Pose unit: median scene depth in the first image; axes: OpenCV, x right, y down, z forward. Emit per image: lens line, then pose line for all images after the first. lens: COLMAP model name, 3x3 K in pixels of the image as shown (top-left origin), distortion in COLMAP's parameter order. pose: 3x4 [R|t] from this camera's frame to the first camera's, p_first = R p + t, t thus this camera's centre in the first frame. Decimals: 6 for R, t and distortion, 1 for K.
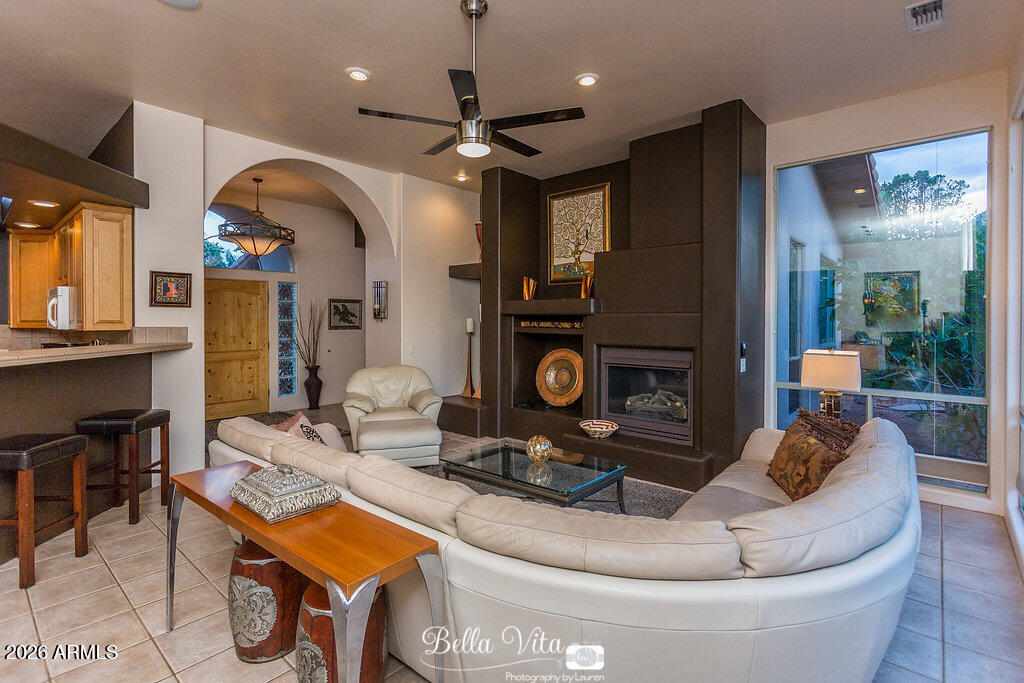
lens RADIAL K [[472.3, 0, 504.5], [0, 472.3, 321.4], [0, 0, 1]] dist [0.002913, 0.000204]
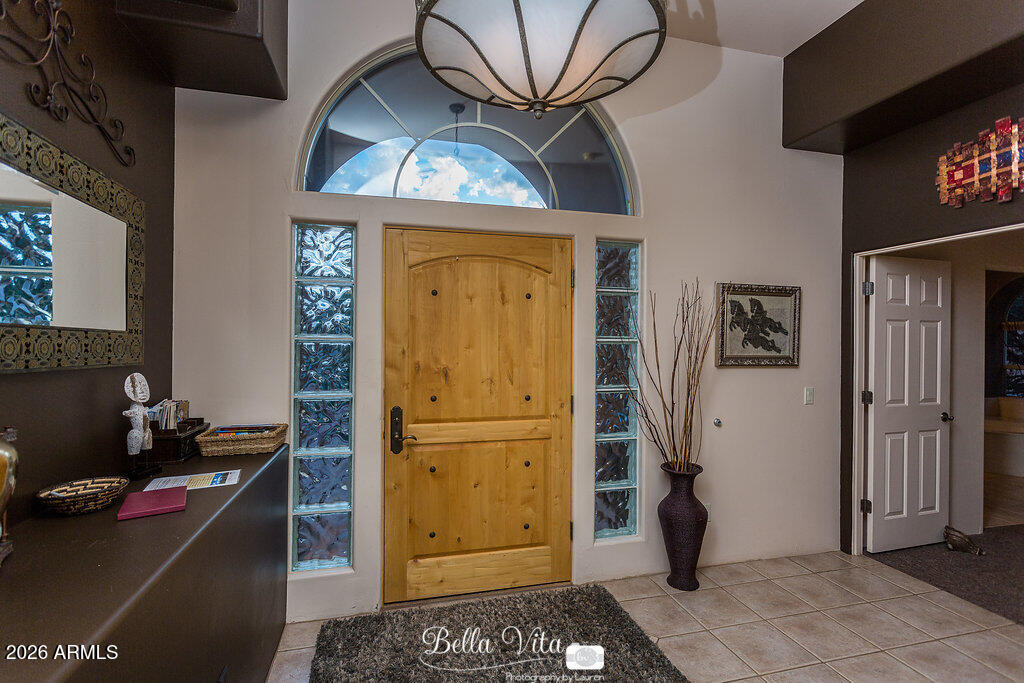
lens RADIAL K [[491.5, 0, 513.9], [0, 491.5, 345.7], [0, 0, 1]] dist [-0.003465, -0.000021]
pose [[0.818127, 0.007623, -0.574987, -0.296495], [-0.012027, 0.999920, -0.003856, 0.005049], [0.574912, 0.010070, 0.818154, 0.620100]]
